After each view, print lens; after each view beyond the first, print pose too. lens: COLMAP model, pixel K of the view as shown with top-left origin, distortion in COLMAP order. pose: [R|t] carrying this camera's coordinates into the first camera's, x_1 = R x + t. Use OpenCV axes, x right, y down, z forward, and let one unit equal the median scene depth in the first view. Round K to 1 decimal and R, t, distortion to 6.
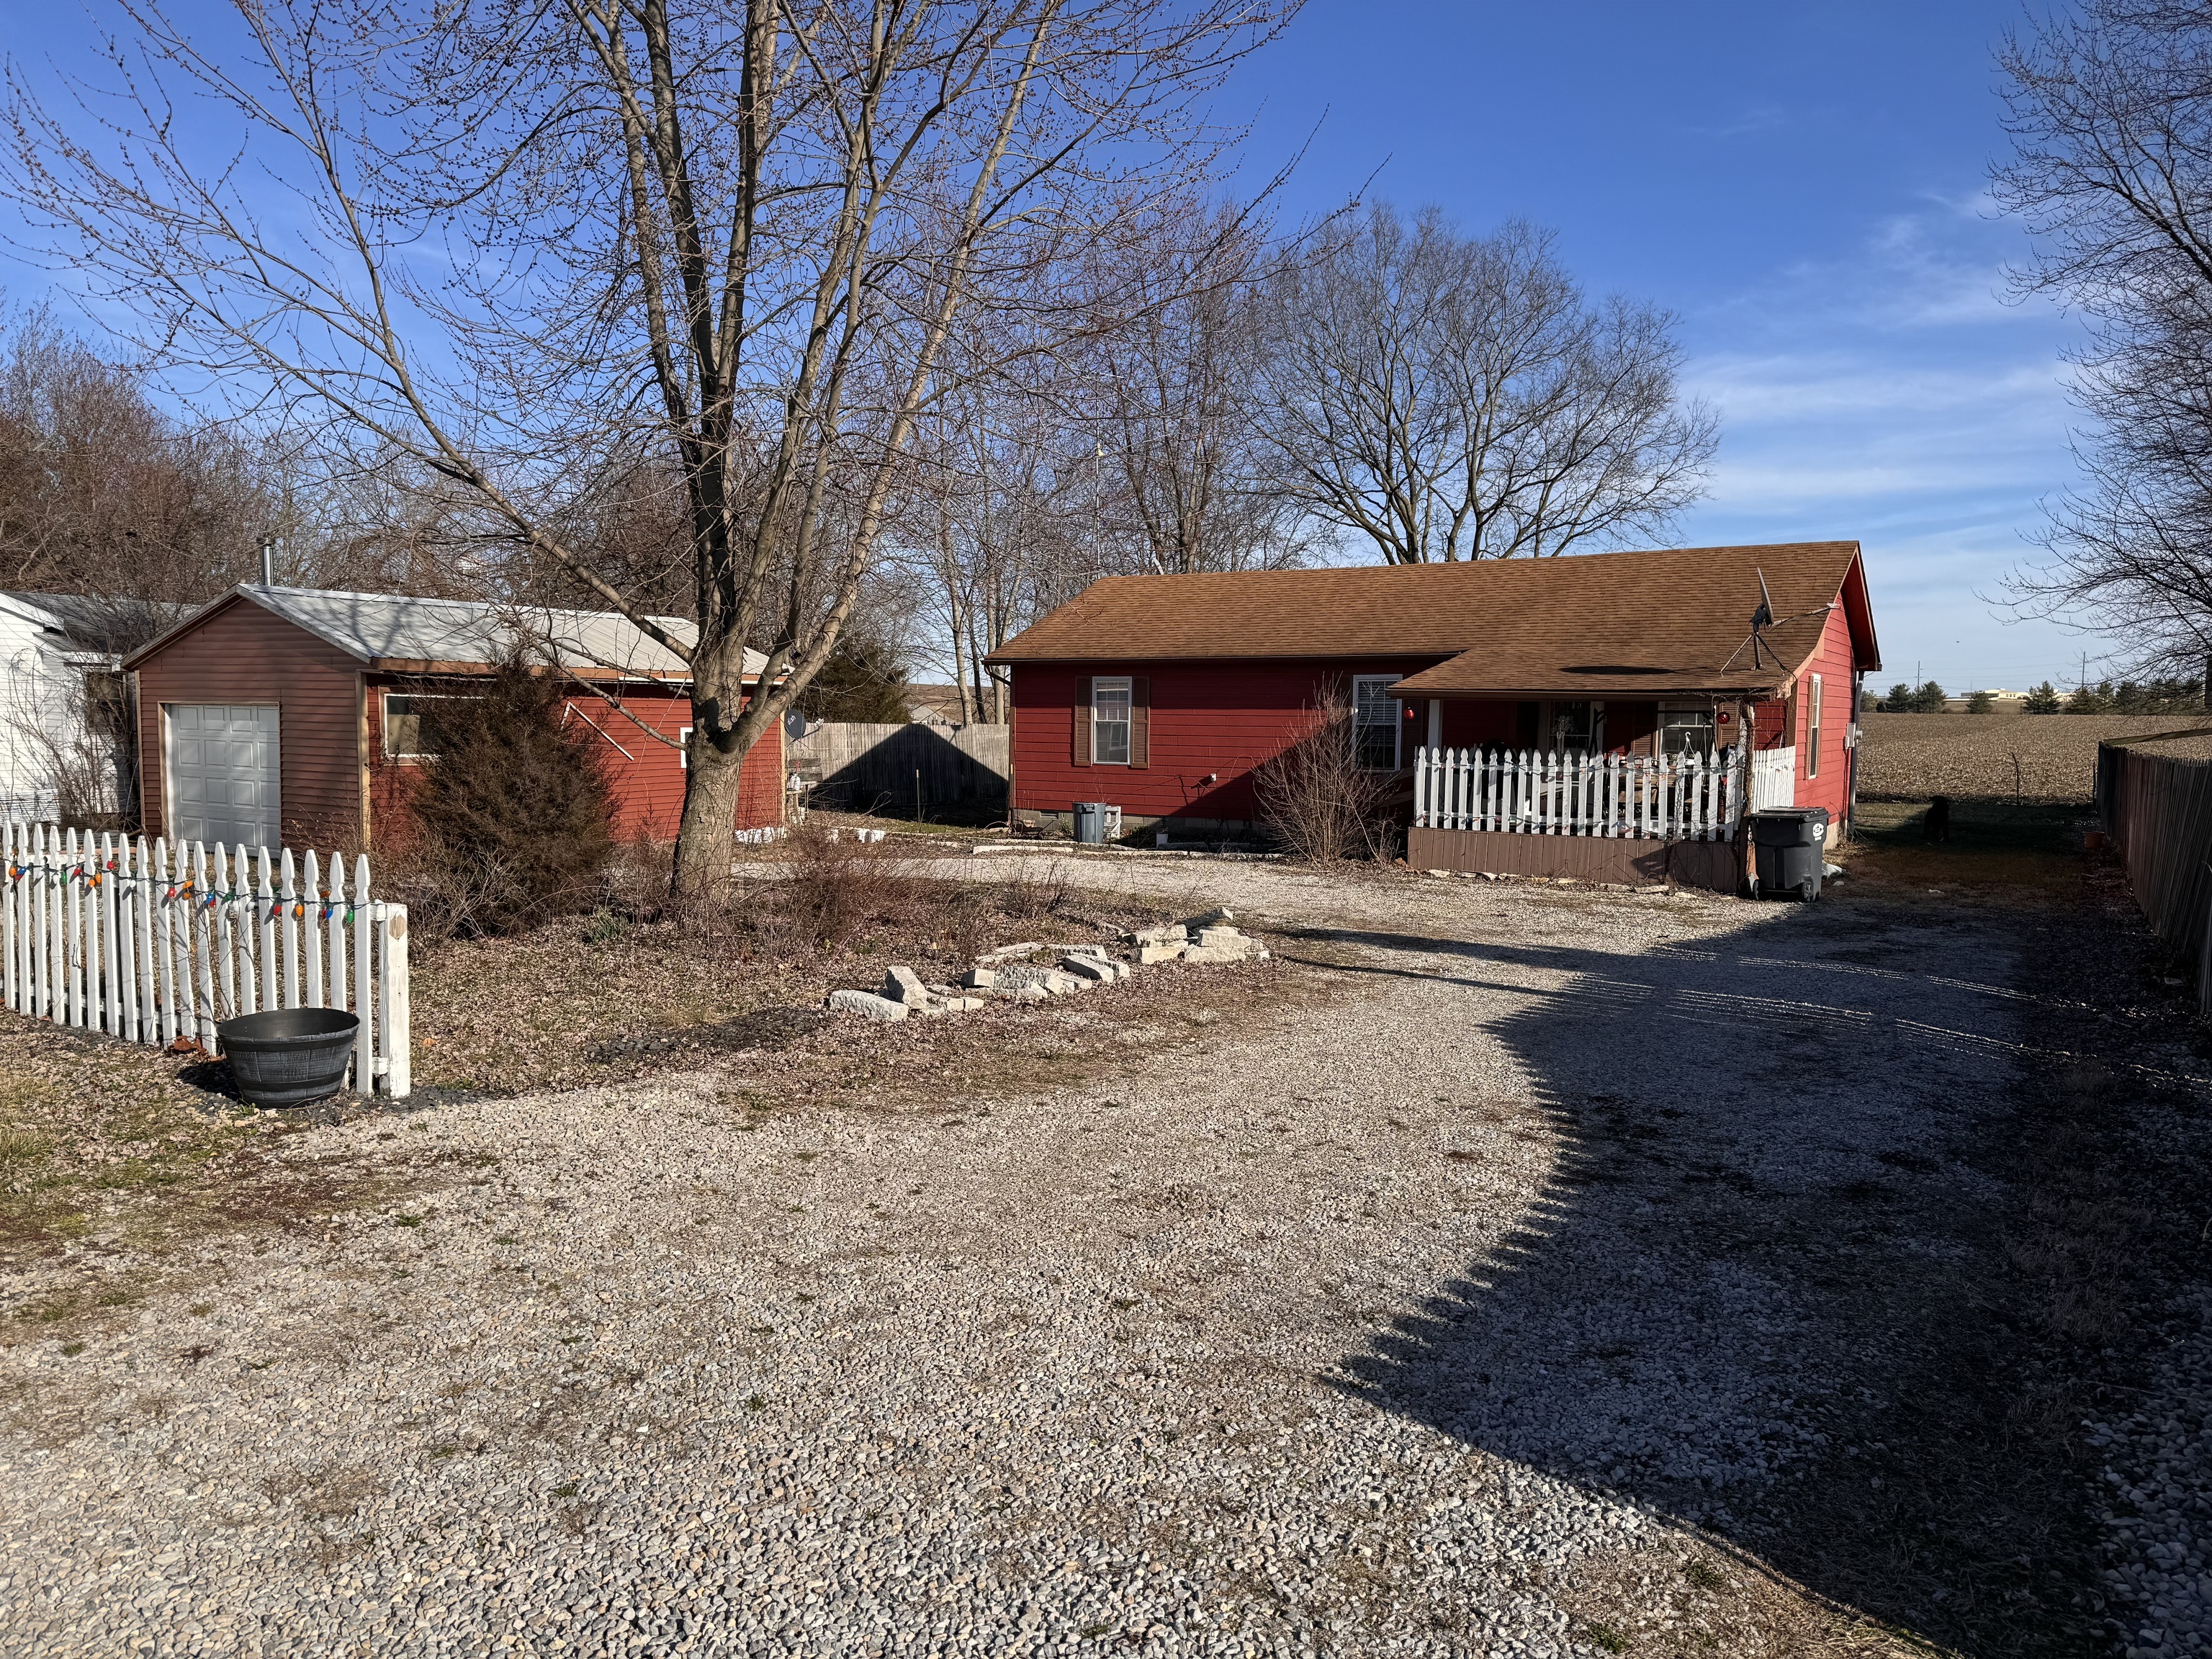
lens RADIAL K [[1534.6, 0, 1106.0], [0, 1534.6, 829.5], [0, 0, 1]] dist [0.106666, -0.152410]
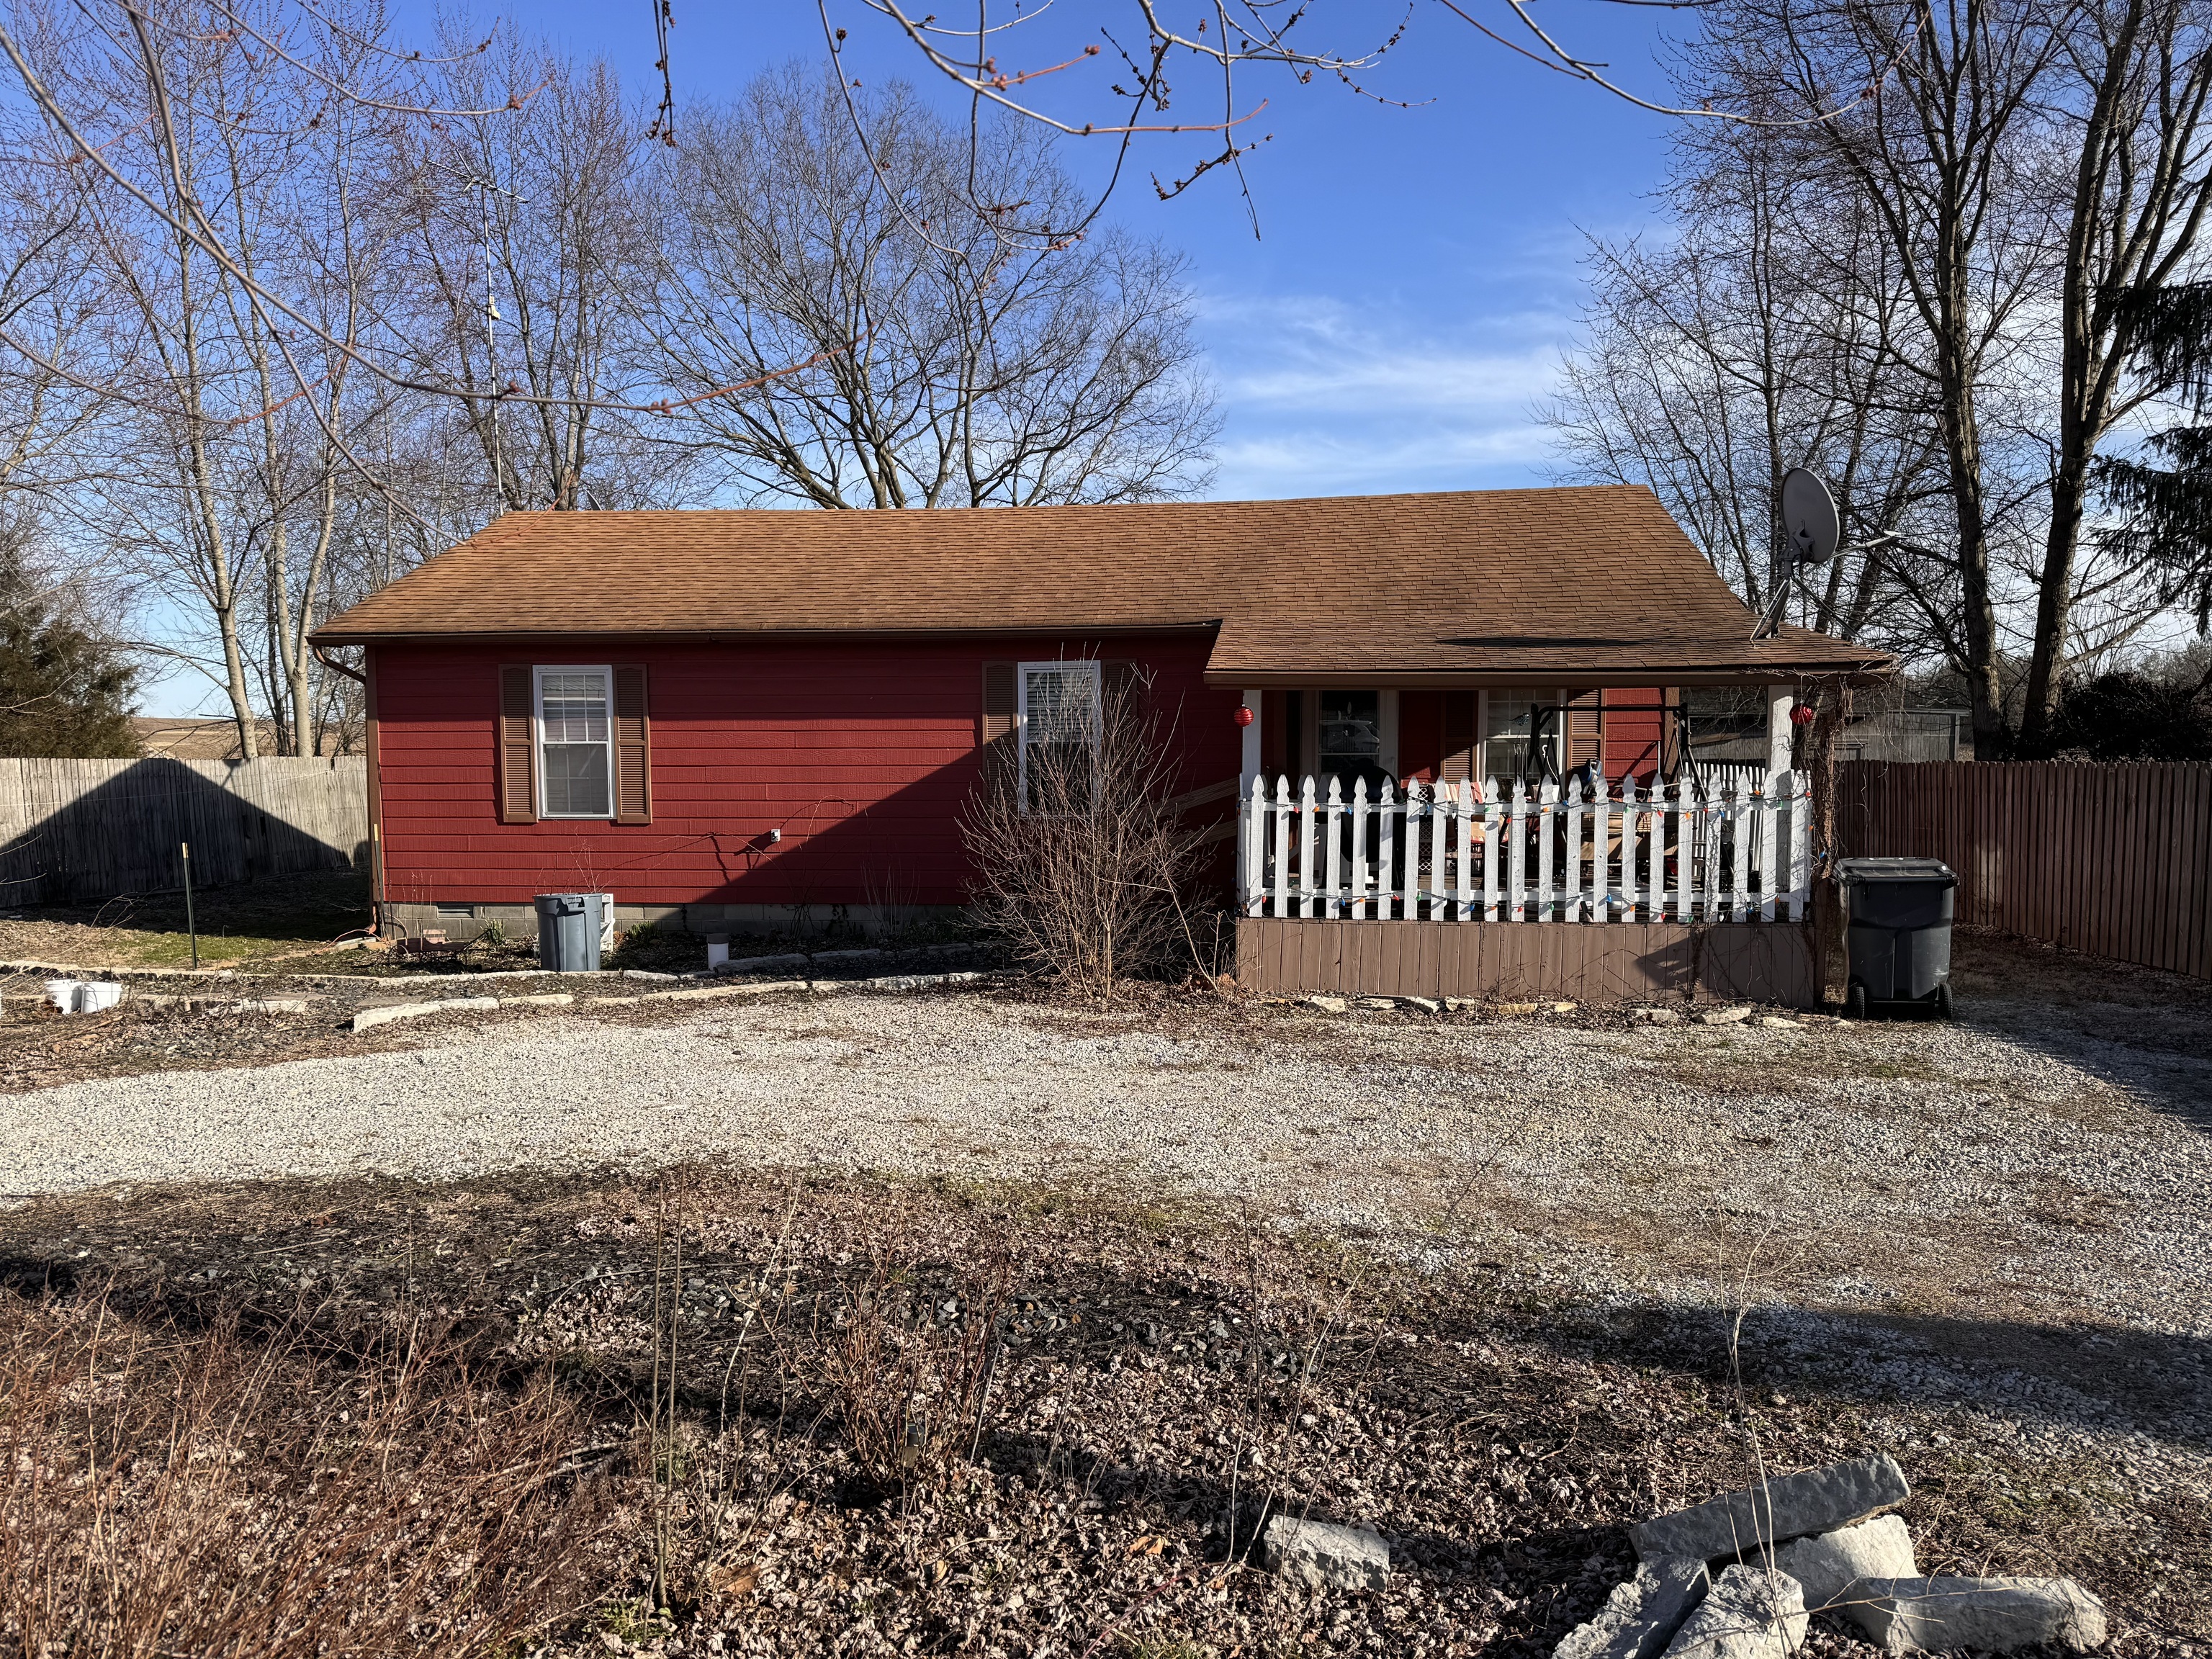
lens RADIAL K [[1534.6, 0, 1106.0], [0, 1534.6, 829.5], [0, 0, 1]] dist [0.106666, -0.152410]
pose [[0.905563, -0.038398, 0.422471, -0.074388], [0.046812, 0.998858, -0.009554, -0.027858], [-0.421621, 0.028429, 0.906326, 0.462481]]
